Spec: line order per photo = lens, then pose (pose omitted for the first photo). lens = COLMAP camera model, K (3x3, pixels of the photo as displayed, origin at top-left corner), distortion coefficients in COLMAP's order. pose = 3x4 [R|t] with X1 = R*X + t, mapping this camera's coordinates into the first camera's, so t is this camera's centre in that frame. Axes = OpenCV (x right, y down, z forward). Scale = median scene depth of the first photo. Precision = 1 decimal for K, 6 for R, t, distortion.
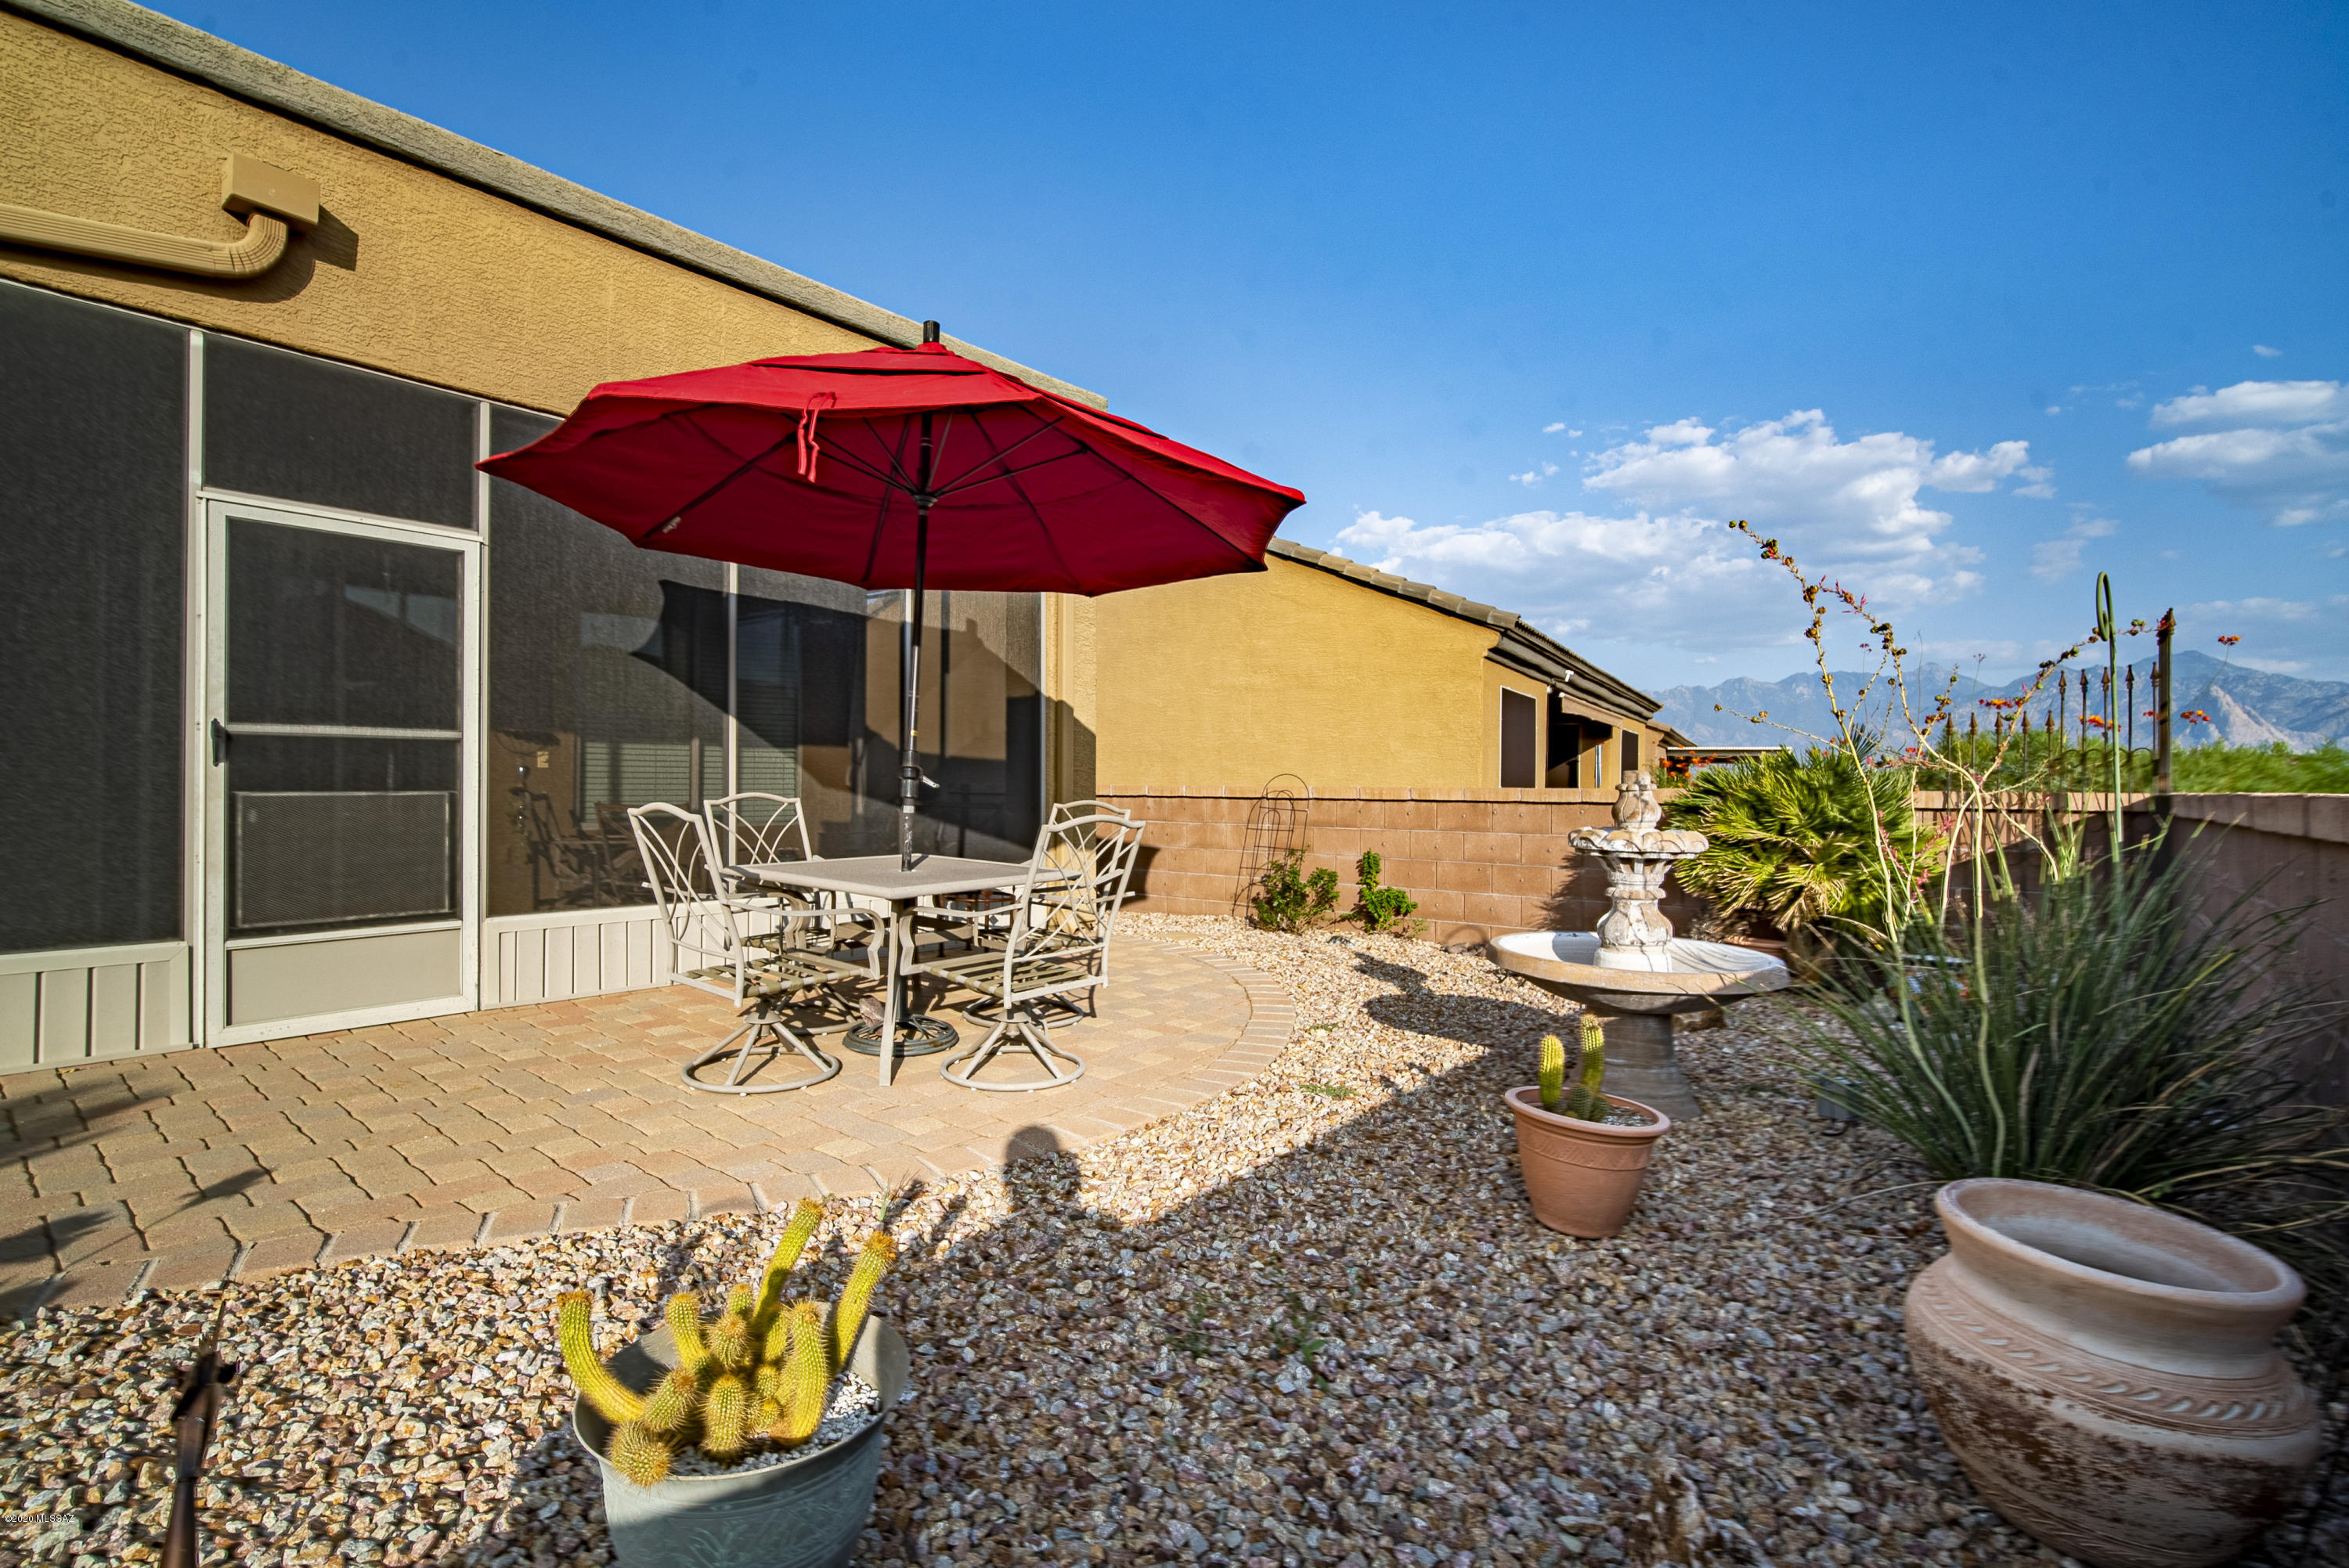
lens RADIAL K [[1029.6, 0, 1172.0], [0, 1029.6, 786.1], [0, 0, 1]] dist [-0.011225, -0.000372]
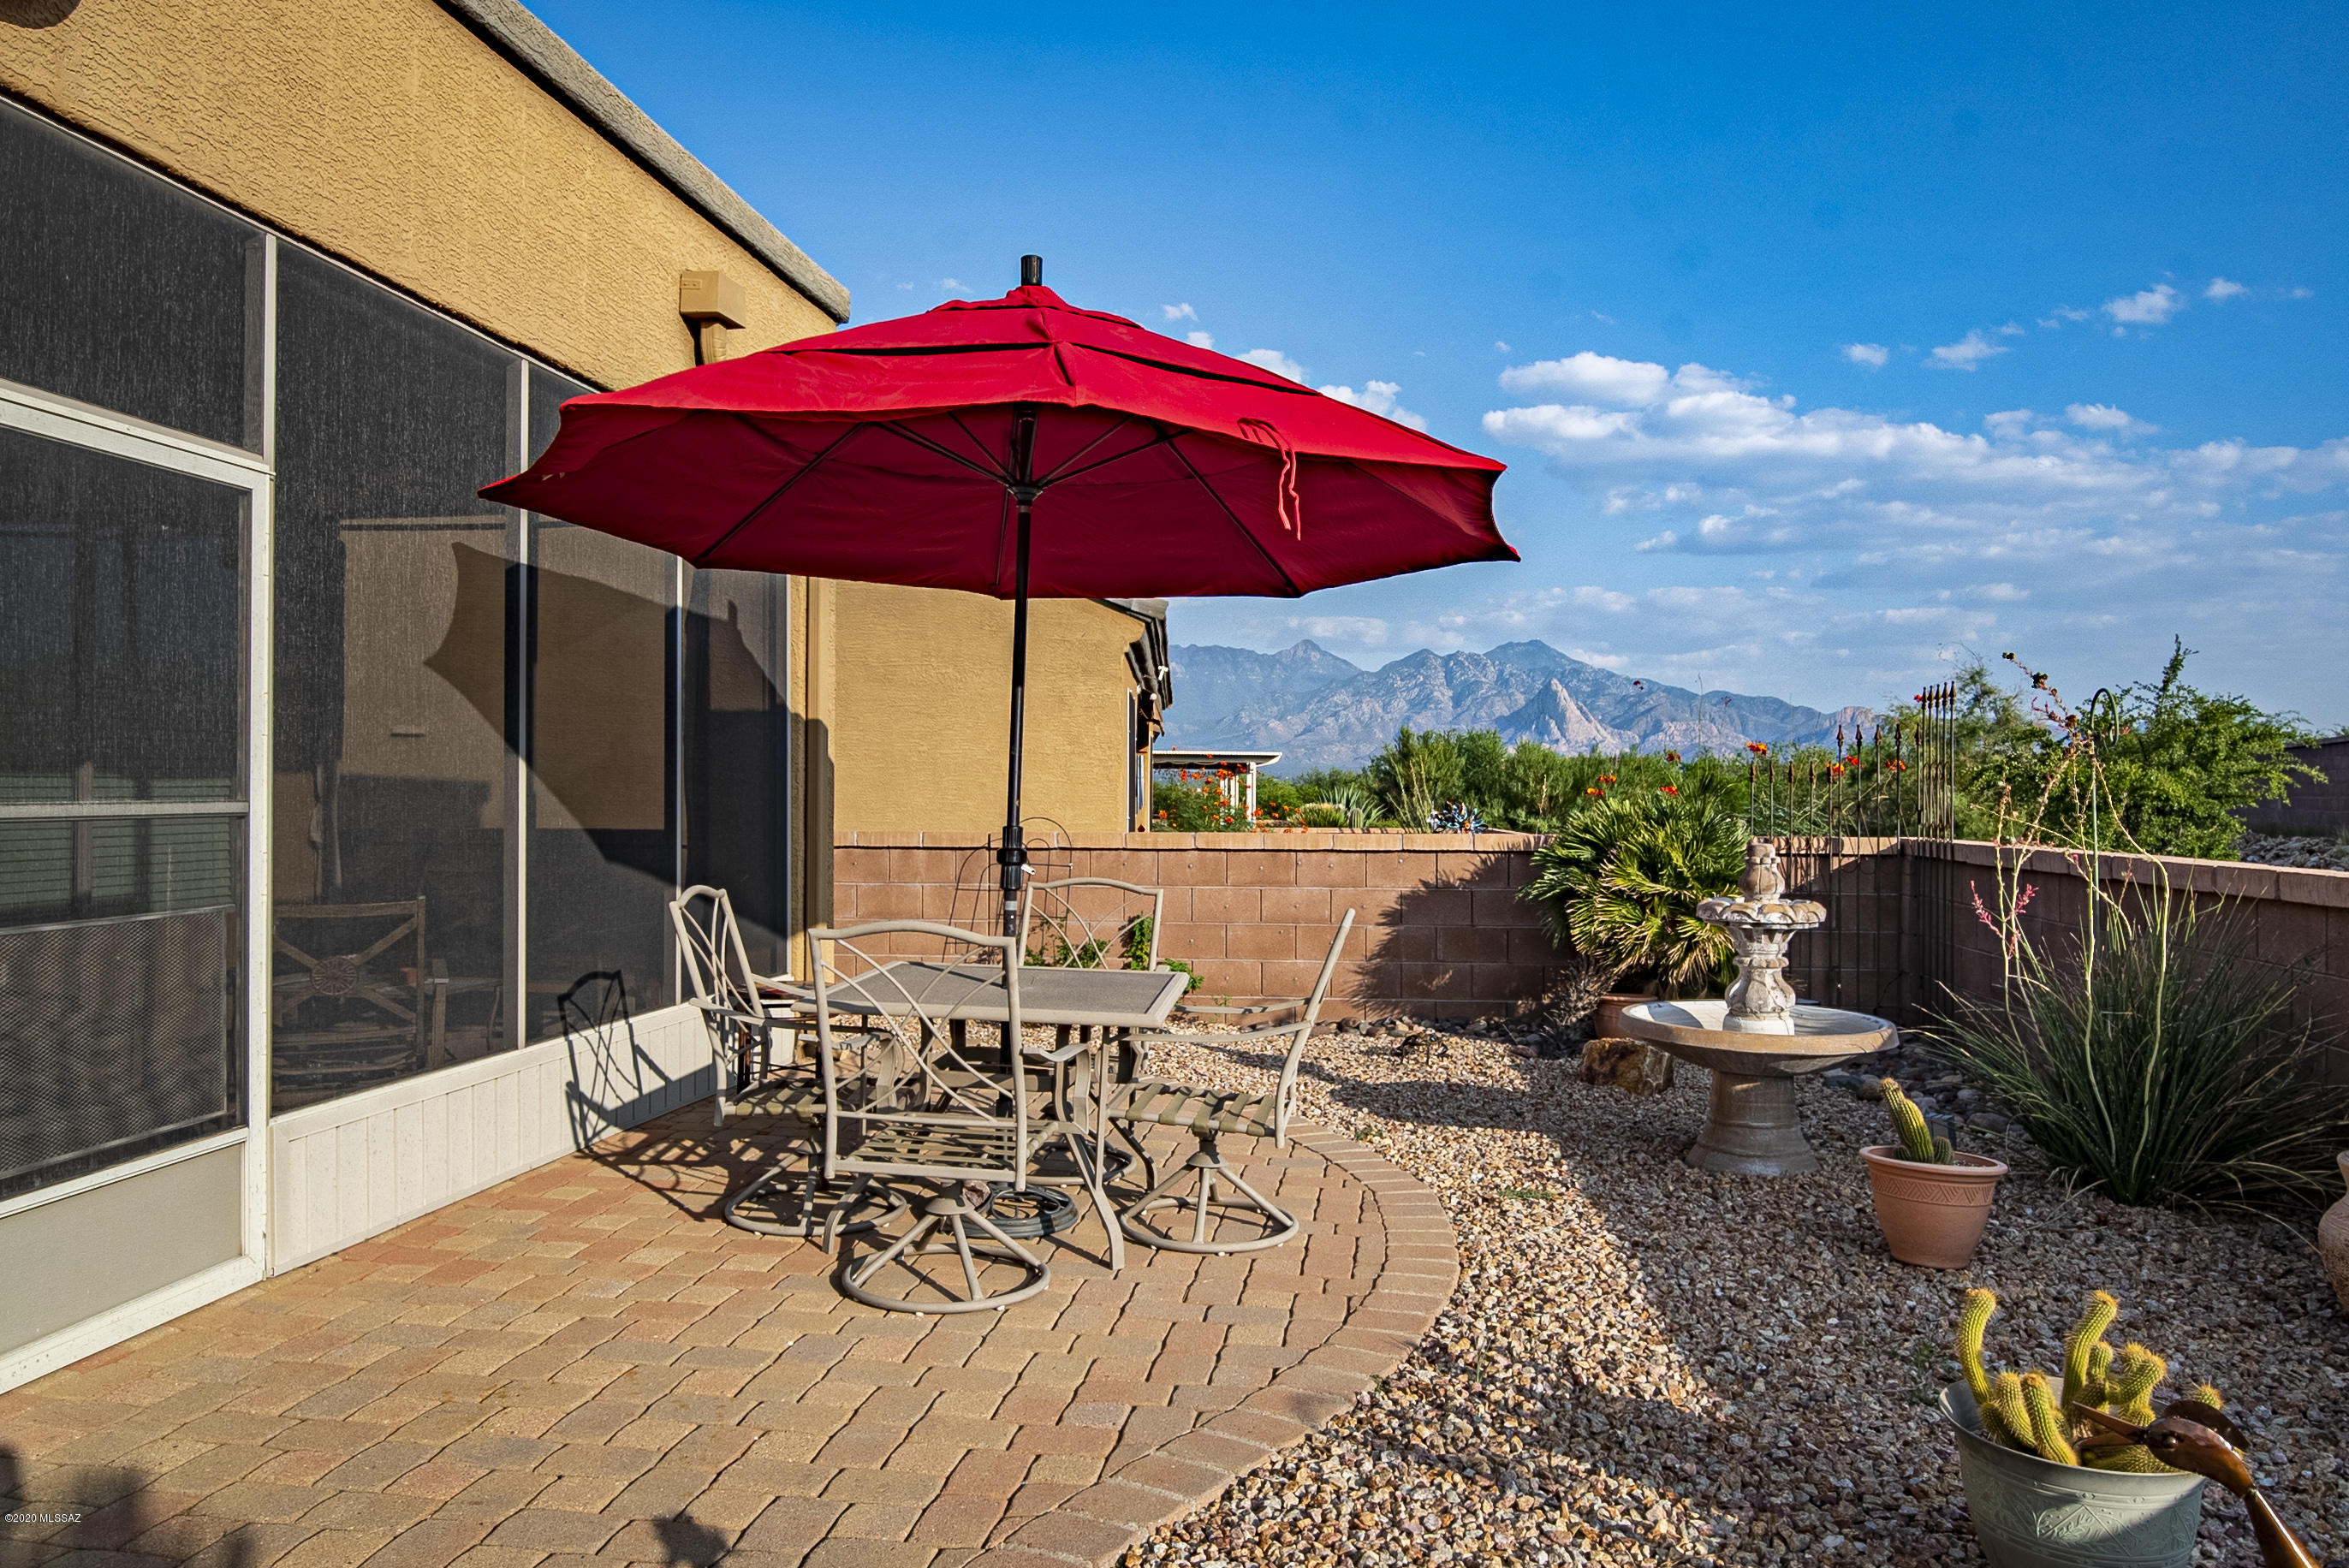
lens RADIAL K [[1519.2, 0, 1179.3], [0, 1519.2, 778.9], [0, 0, 1]] dist [-0.000830, -0.001301]
pose [[0.854183, 0.001073, 0.519972, -0.675194], [0.002401, 0.999979, -0.006007, -0.057714], [-0.519967, 0.006379, 0.854162, -0.008061]]
